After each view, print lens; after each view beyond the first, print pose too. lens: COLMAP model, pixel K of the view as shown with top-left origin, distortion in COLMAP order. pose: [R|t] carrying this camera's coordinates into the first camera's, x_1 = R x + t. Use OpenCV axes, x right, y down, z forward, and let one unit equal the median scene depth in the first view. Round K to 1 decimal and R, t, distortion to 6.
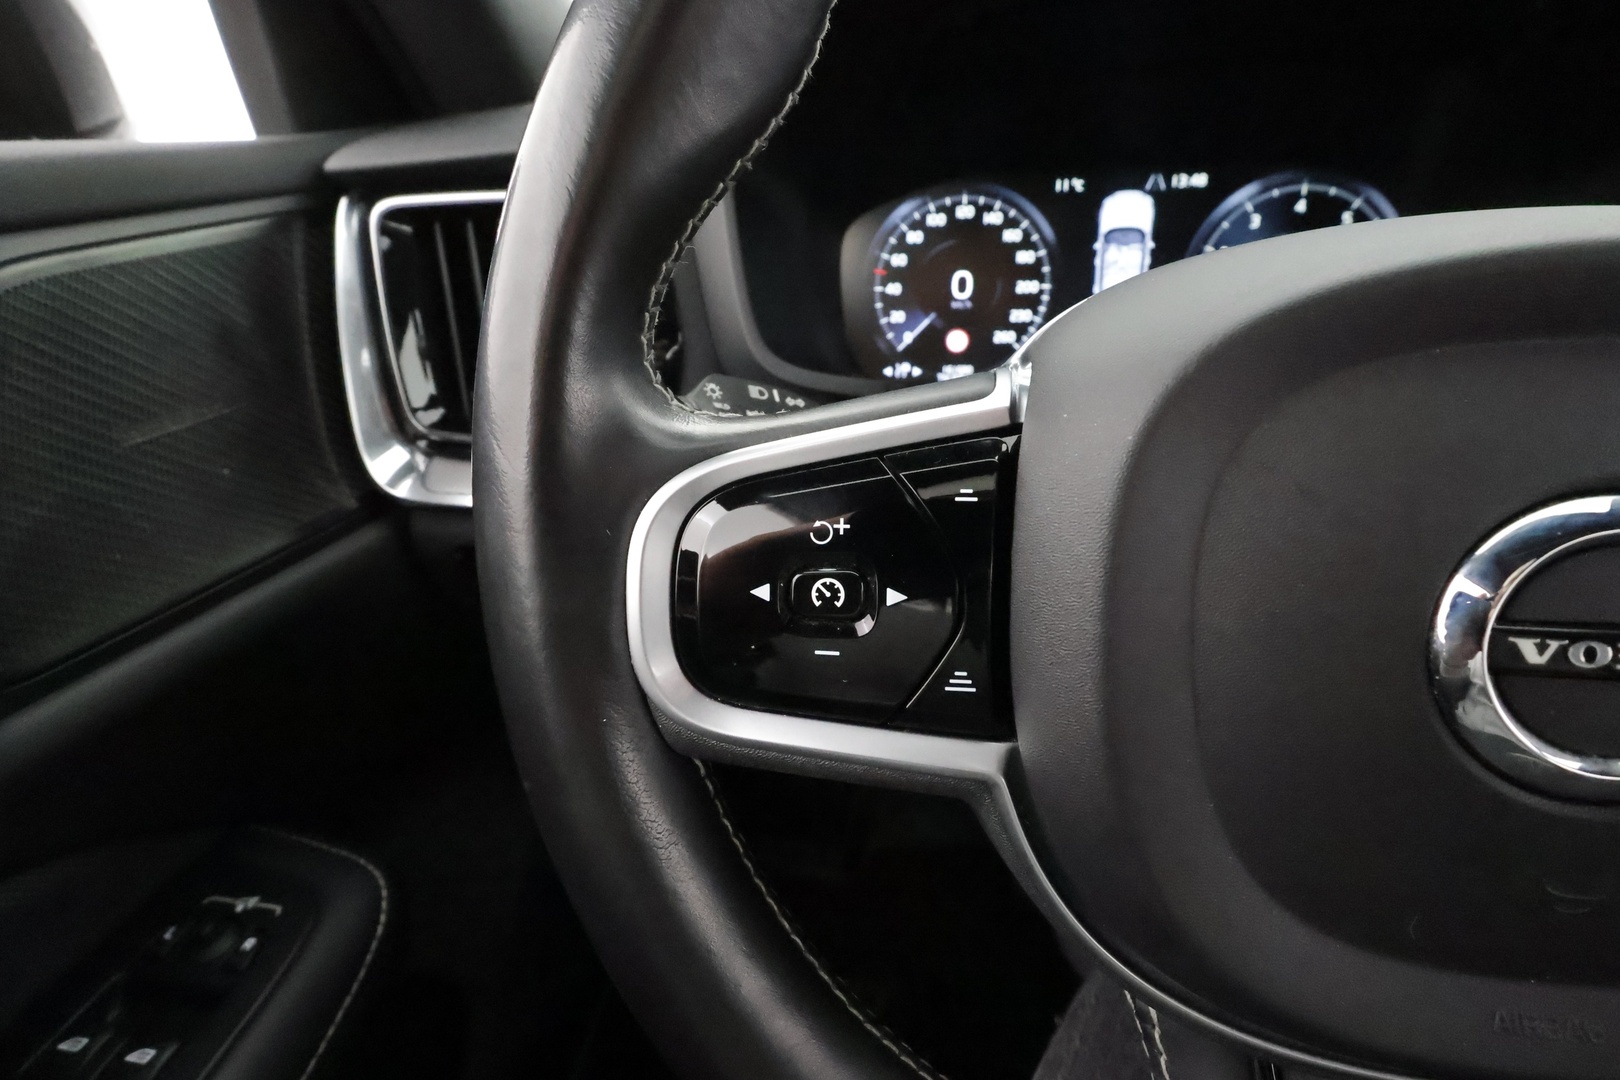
lens RADIAL K [[742.9, 0, 804.8], [0, 742.9, 541.0], [0, 0, 1]] dist [-0.011342, 0.002565]
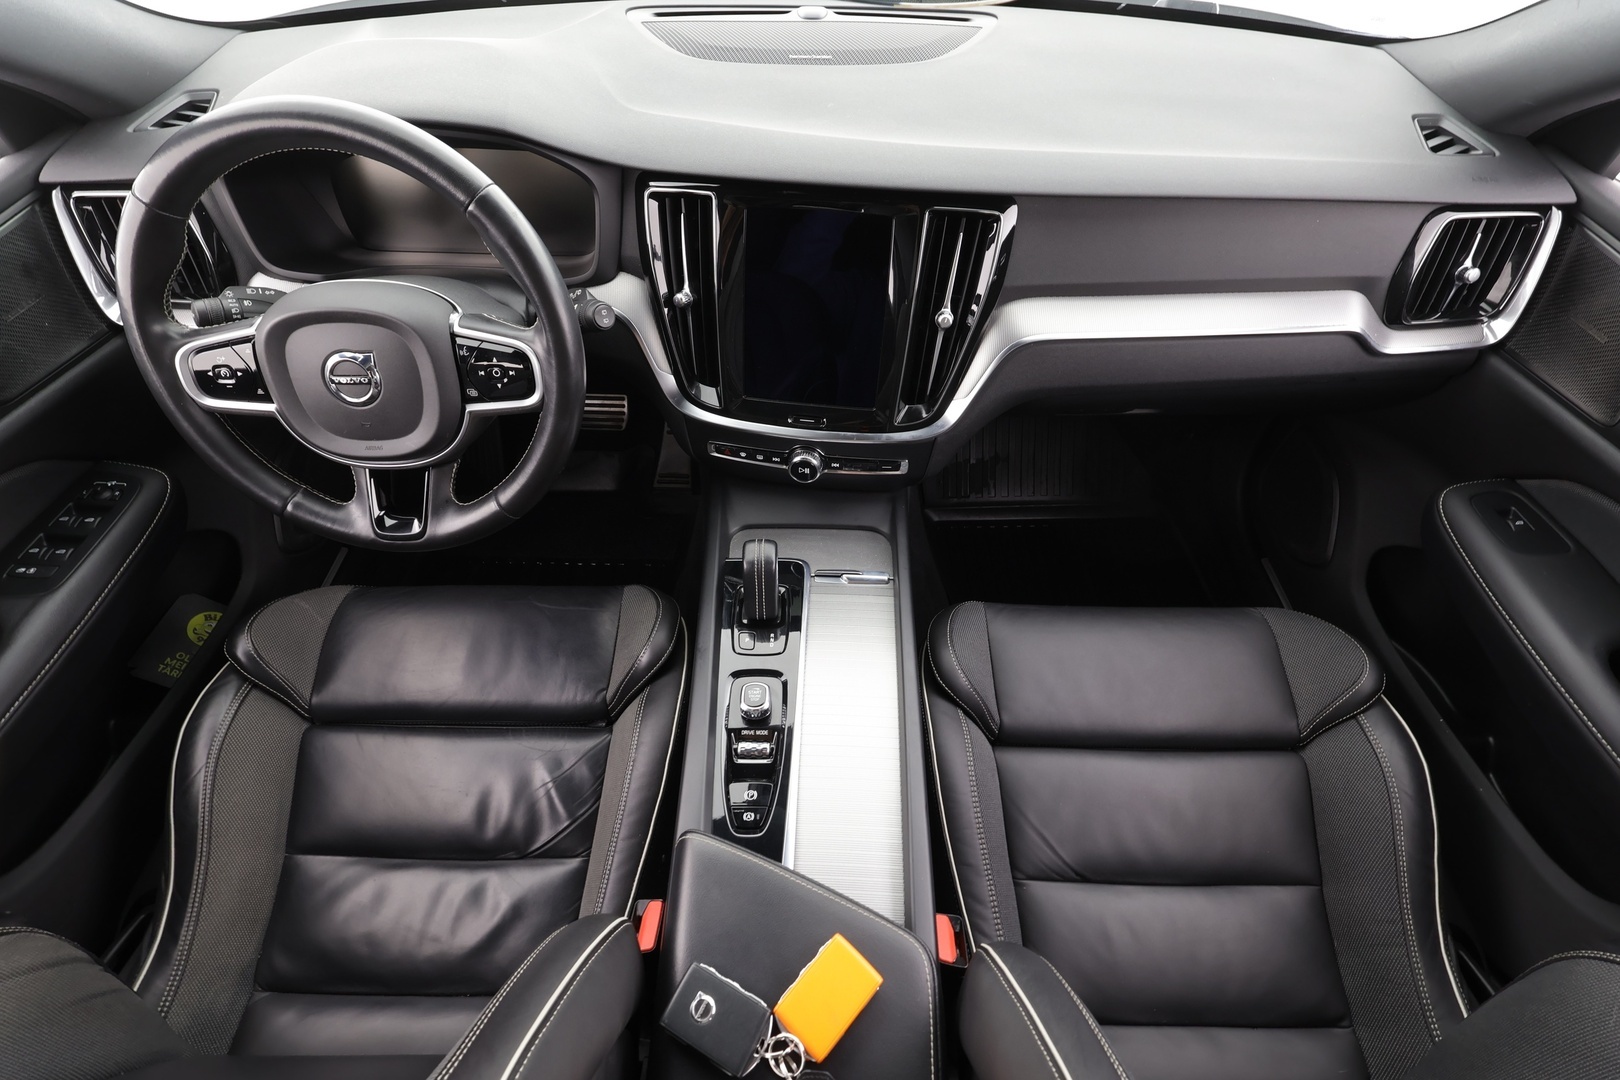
lens RADIAL K [[742.9, 0, 804.4], [0, 742.9, 548.7], [0, 0, 1]] dist [-0.011342, 0.002565]
pose [[0.987929, -0.072320, 0.136991, 1.036604], [0.017739, 0.931331, 0.363742, -0.182617], [-0.153890, -0.356921, 0.921371, -1.490034]]
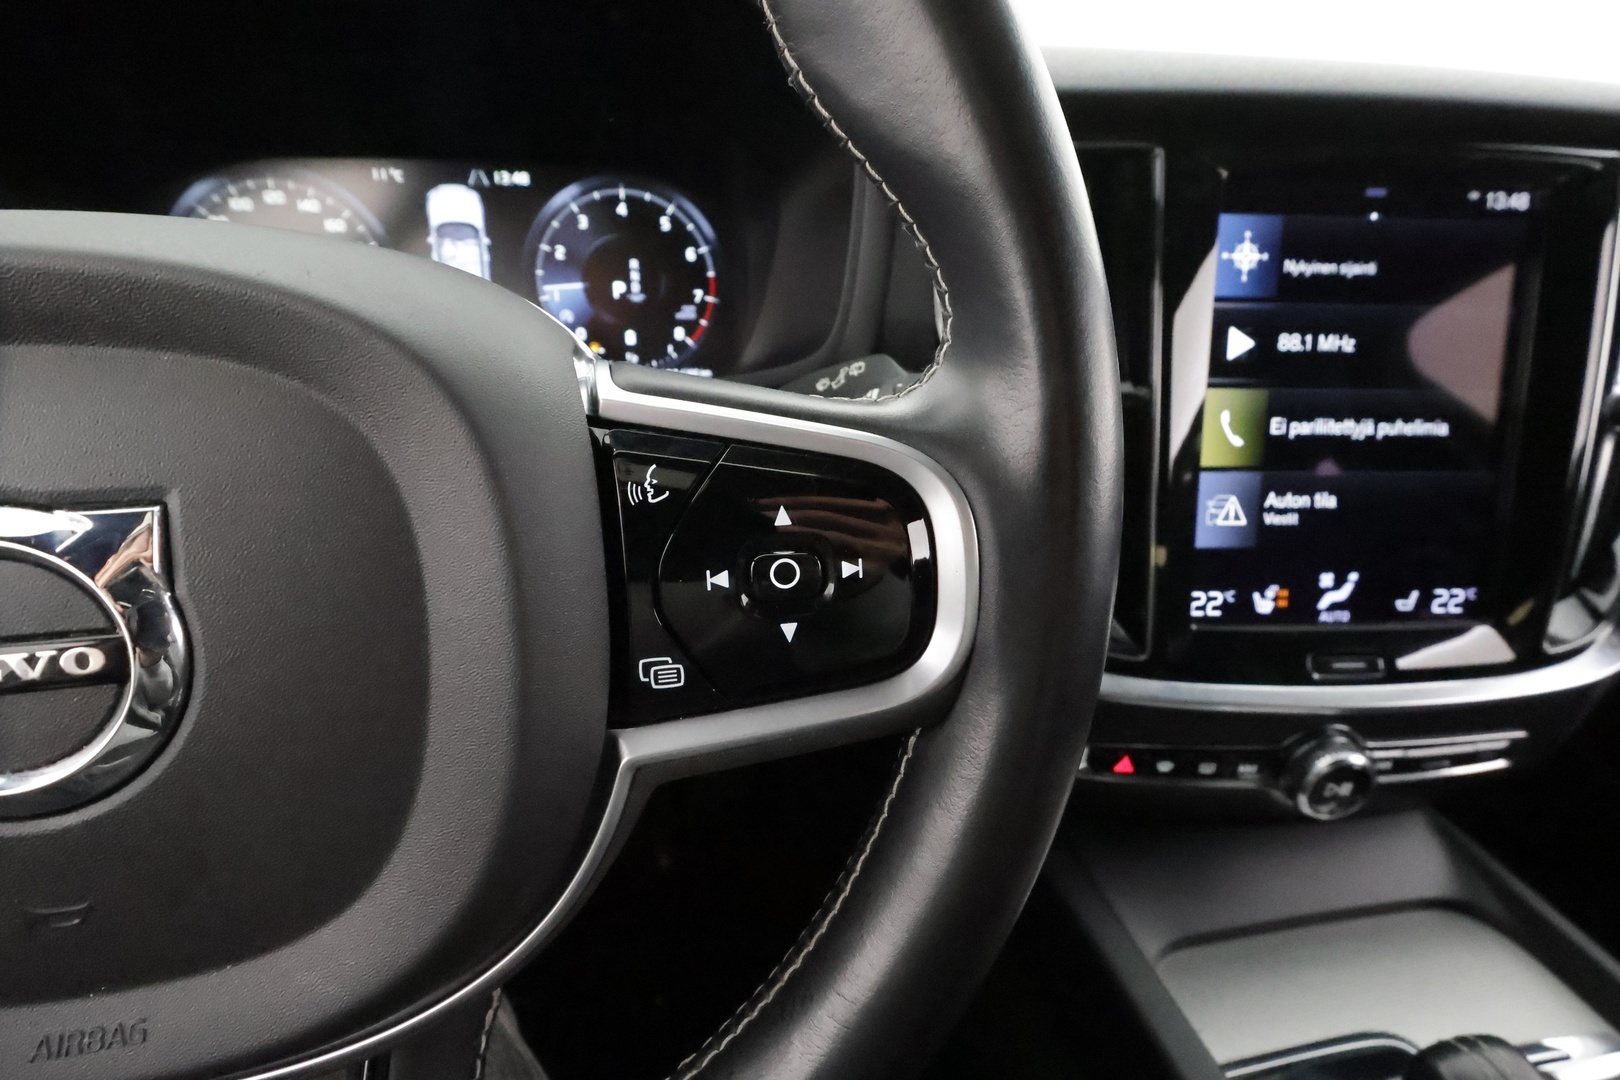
lens RADIAL K [[742.9, 0, 807.4], [0, 742.9, 536.4], [0, 0, 1]] dist [-0.011342, 0.002565]
pose [[0.938965, -0.088071, 0.332547, 0.504193], [0.087545, 0.996022, 0.016595, 0.016886], [-0.332685, 0.013531, 0.942941, -0.076545]]
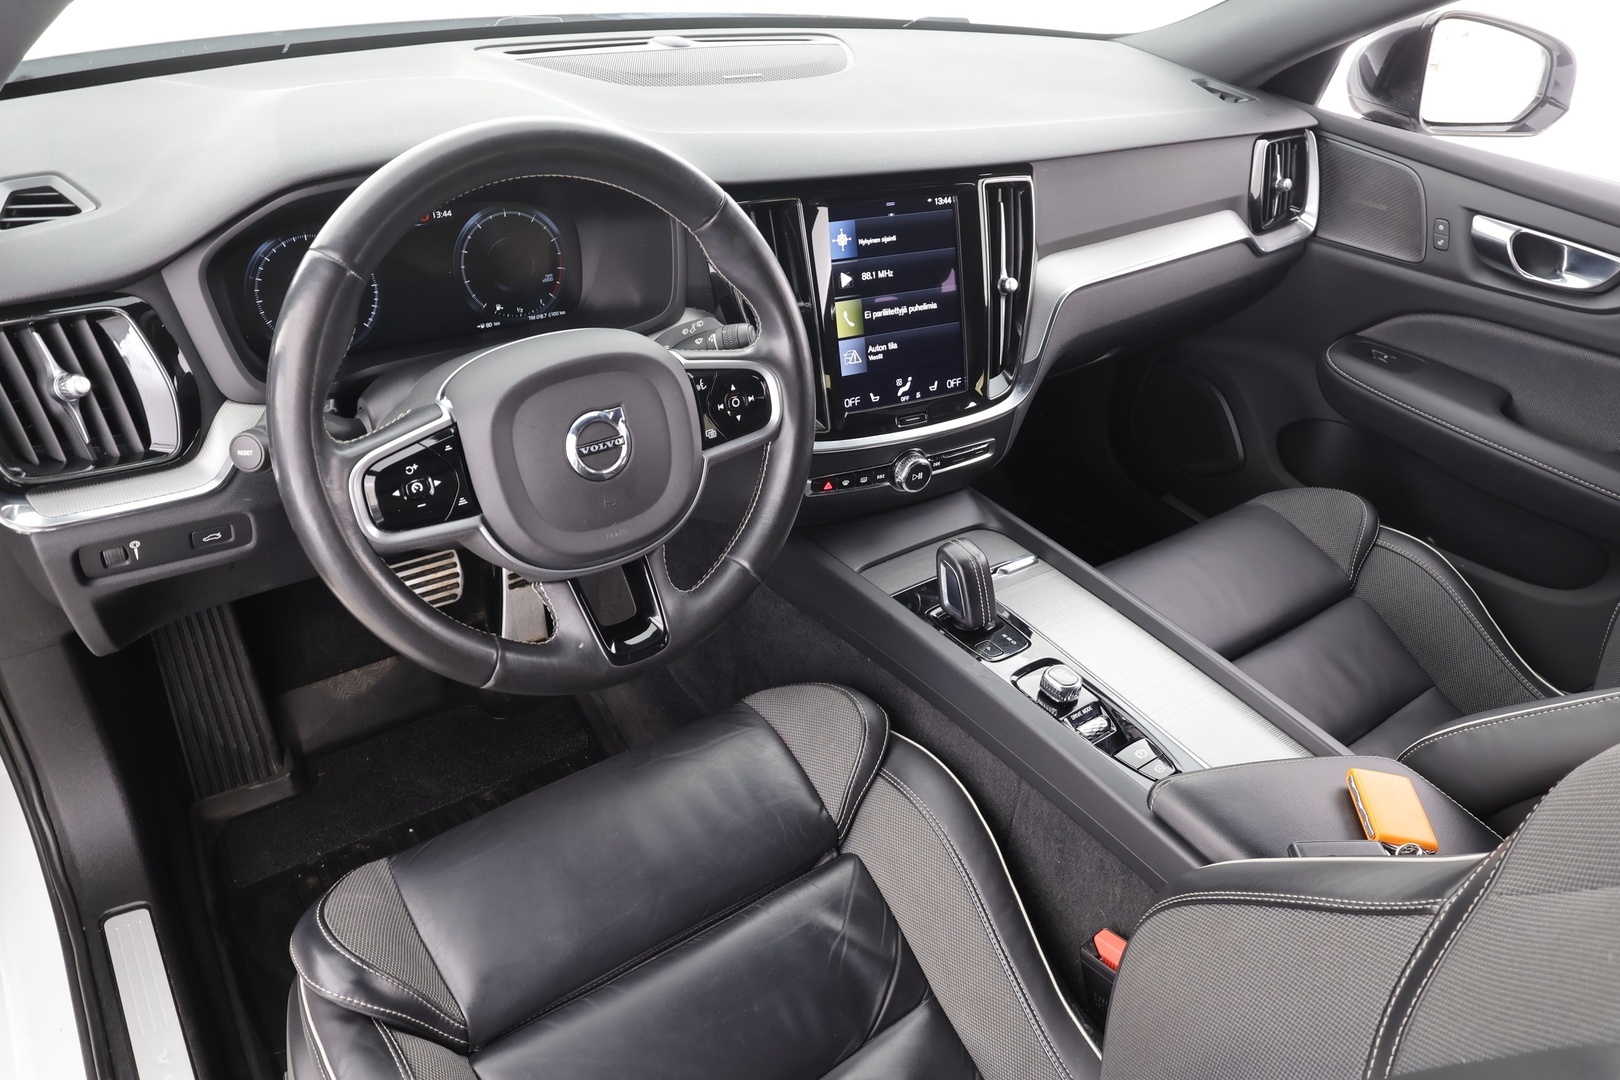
lens RADIAL K [[1082.8, 0, 806.9], [0, 1082.8, 554.4], [0, 0, 1]] dist [-0.010946, -0.000868]
pose [[0.702943, -0.317038, 0.636677, -0.671935], [0.227864, 0.948360, 0.220663, -0.107079], [-0.673757, -0.010038, 0.738885, -1.315873]]
